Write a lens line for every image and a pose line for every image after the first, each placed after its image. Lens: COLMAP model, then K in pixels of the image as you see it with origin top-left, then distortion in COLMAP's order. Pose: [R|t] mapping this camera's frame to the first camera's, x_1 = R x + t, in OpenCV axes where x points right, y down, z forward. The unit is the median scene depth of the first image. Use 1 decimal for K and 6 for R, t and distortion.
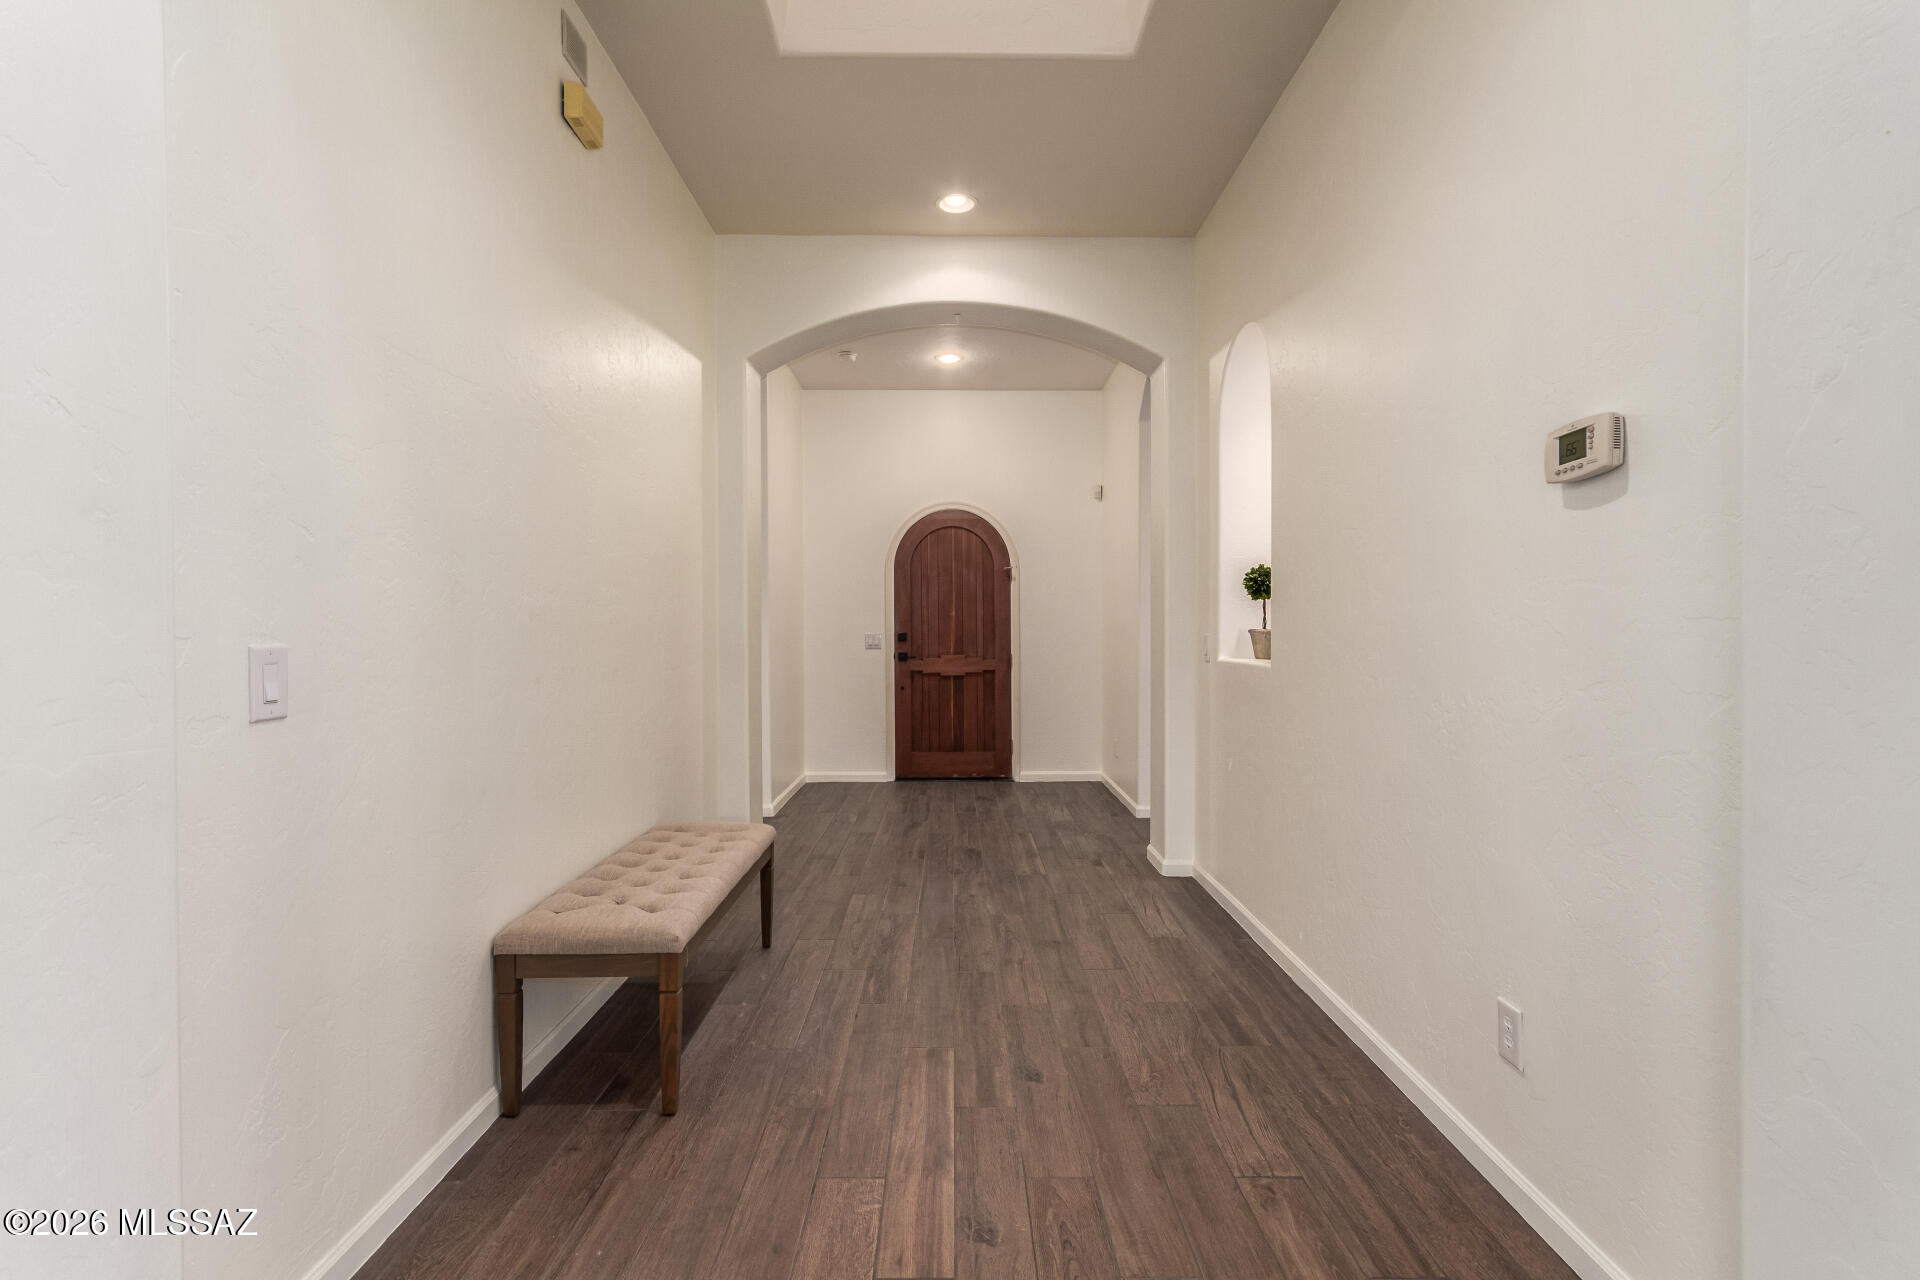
lens RADIAL K [[893.6, 0, 959.1], [0, 893.6, 637.5], [0, 0, 1]] dist [0.000380, 0.000185]
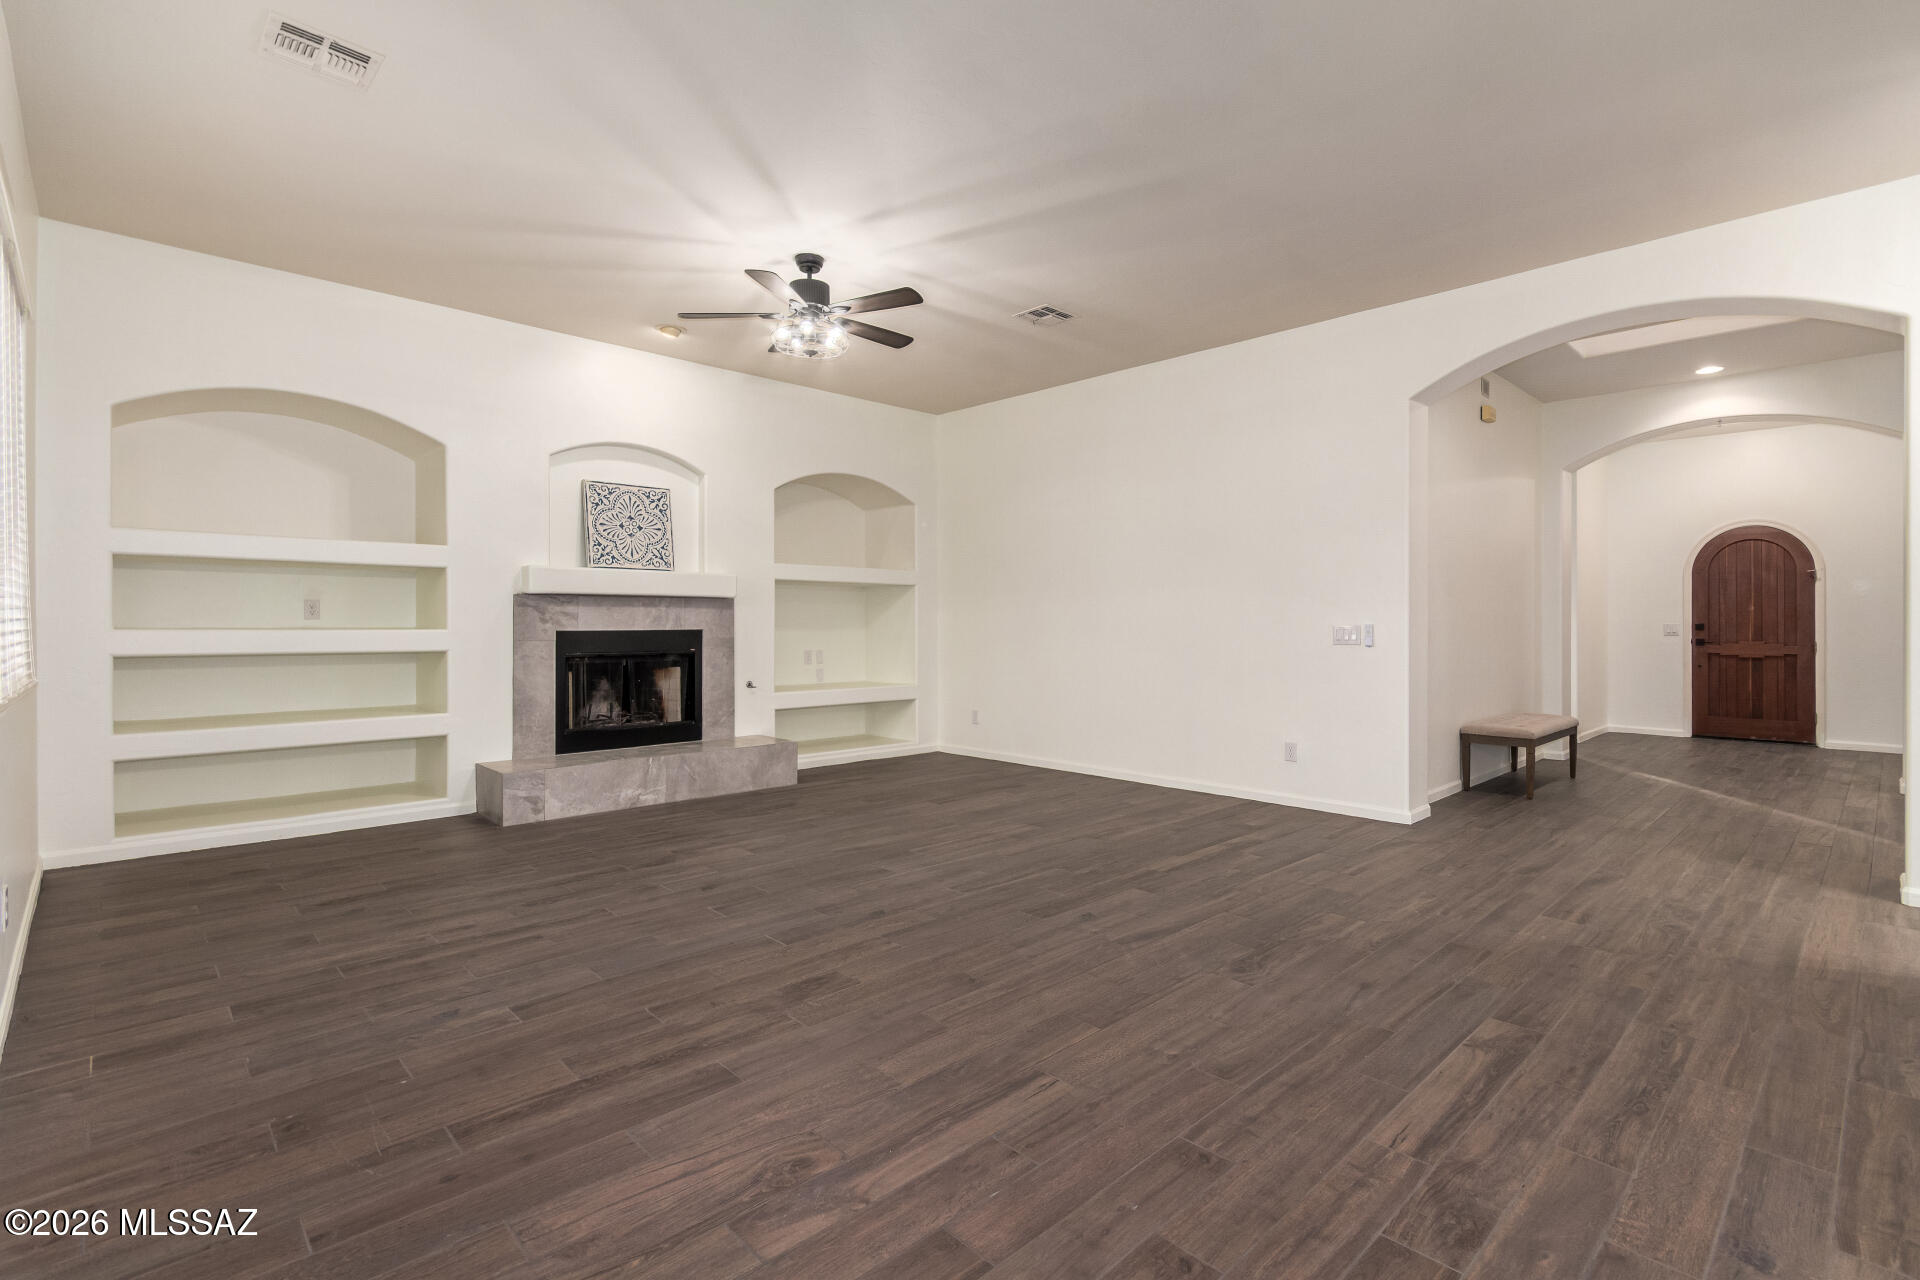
lens RADIAL K [[893.6, 0, 961.0], [0, 893.6, 623.9], [0, 0, 1]] dist [0.000380, 0.000185]
pose [[0.684694, 0.005296, -0.728811, 0.148295], [-0.008431, 0.999964, -0.000654, 0.005220], [0.728782, 0.006593, 0.684715, -0.672424]]
